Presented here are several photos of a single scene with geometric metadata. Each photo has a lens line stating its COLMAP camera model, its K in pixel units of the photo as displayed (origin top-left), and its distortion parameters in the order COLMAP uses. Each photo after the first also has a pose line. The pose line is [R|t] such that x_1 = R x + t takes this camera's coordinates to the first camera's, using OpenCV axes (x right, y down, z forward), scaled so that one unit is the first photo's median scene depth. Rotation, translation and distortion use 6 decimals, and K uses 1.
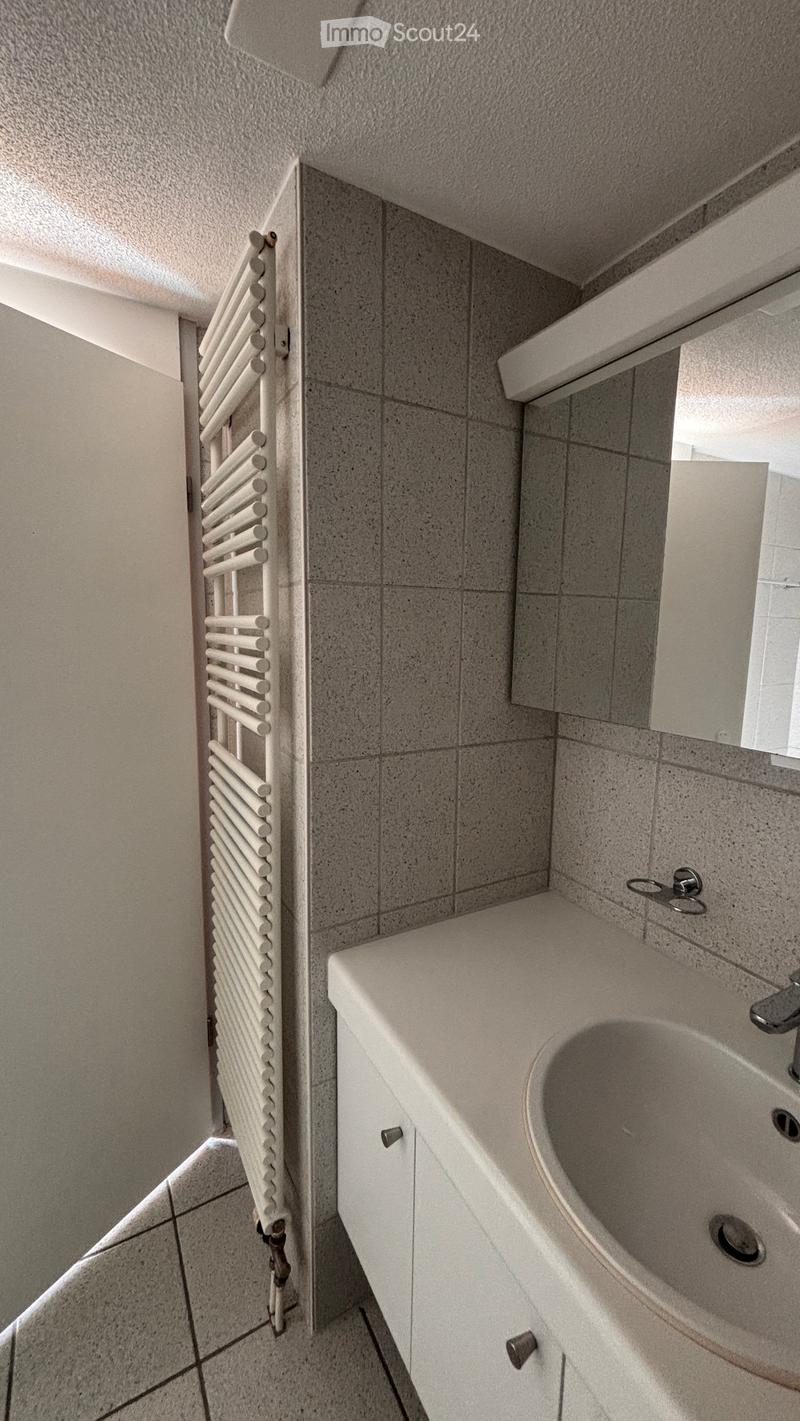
lens RADIAL K [[571.2, 0, 404.0], [0, 571.2, 711.0], [0, 0, 1]] dist [0.010384, 0.000292]
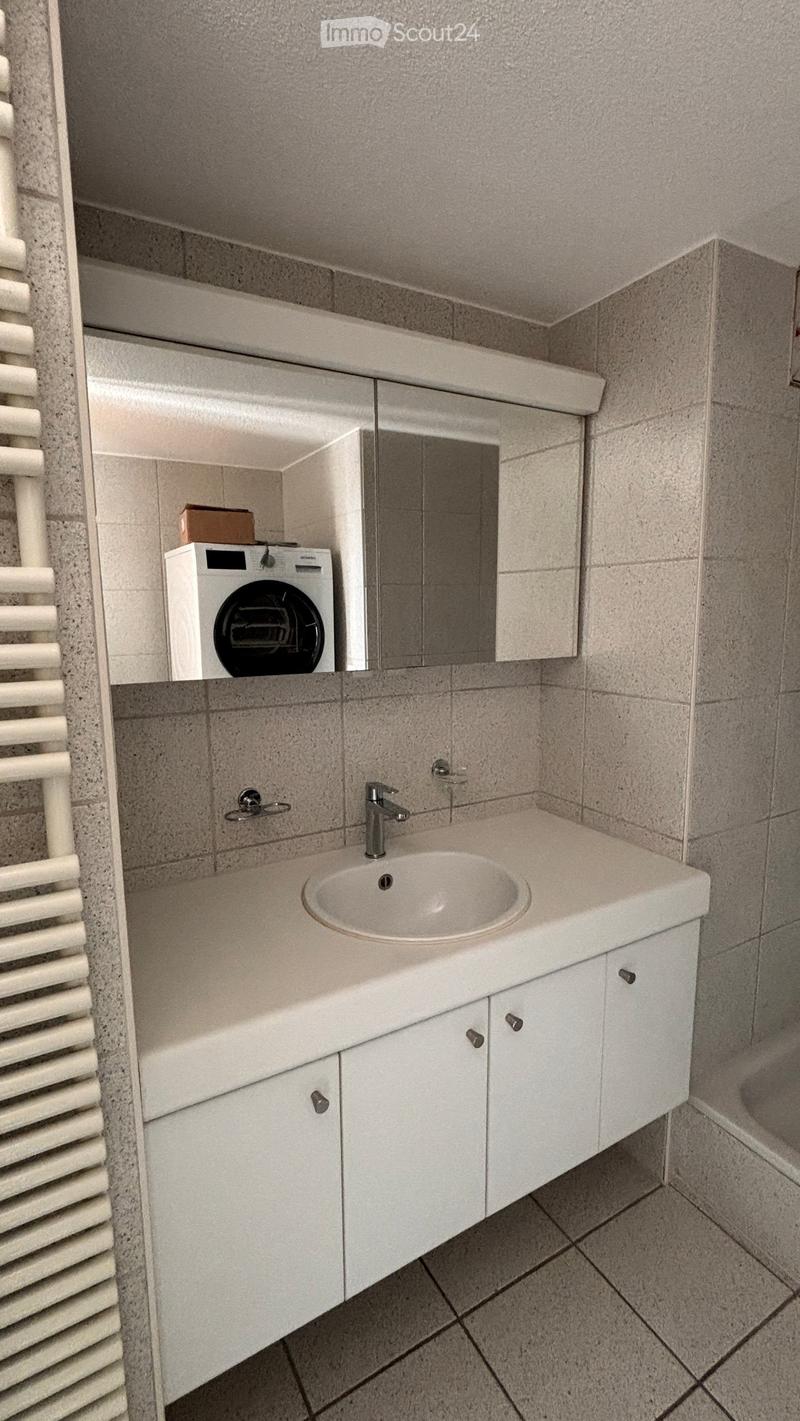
lens RADIAL K [[666.1, 0, 400.0], [0, 666.1, 710.5], [0, 0, 1]] dist [-0.000060, -0.000435]
pose [[-0.014718, -0.162278, 0.986635, -0.924315], [0.154836, 0.974470, 0.162586, -0.075369], [-0.987831, 0.155160, 0.010784, 0.651116]]
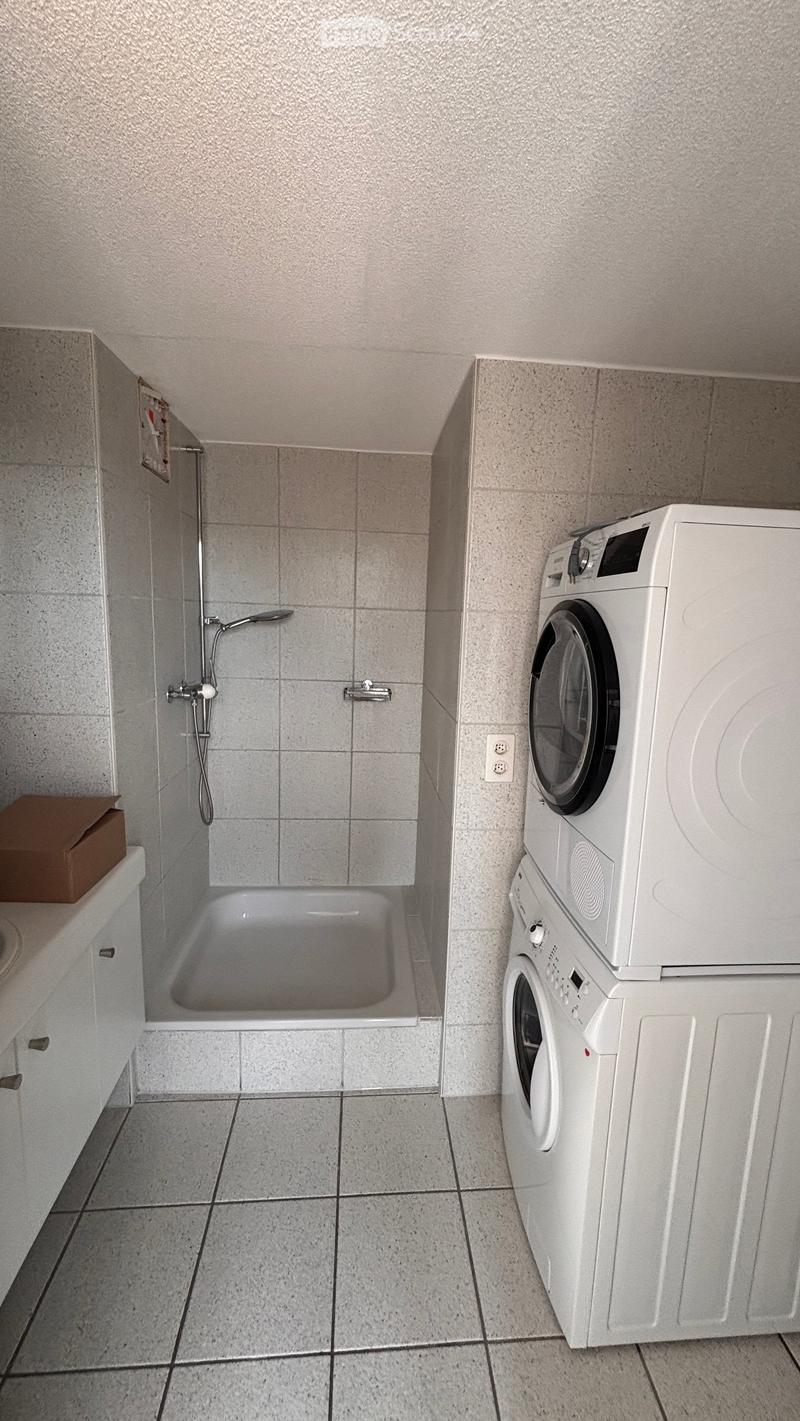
lens RADIAL K [[571.2, 0, 404.0], [0, 571.2, 711.0], [0, 0, 1]] dist [0.010384, 0.000292]
pose [[-0.904531, -0.109124, 0.412209, -0.826597], [0.021699, 0.953667, 0.300080, -0.204285], [-0.425856, 0.280376, -0.860253, 1.008360]]
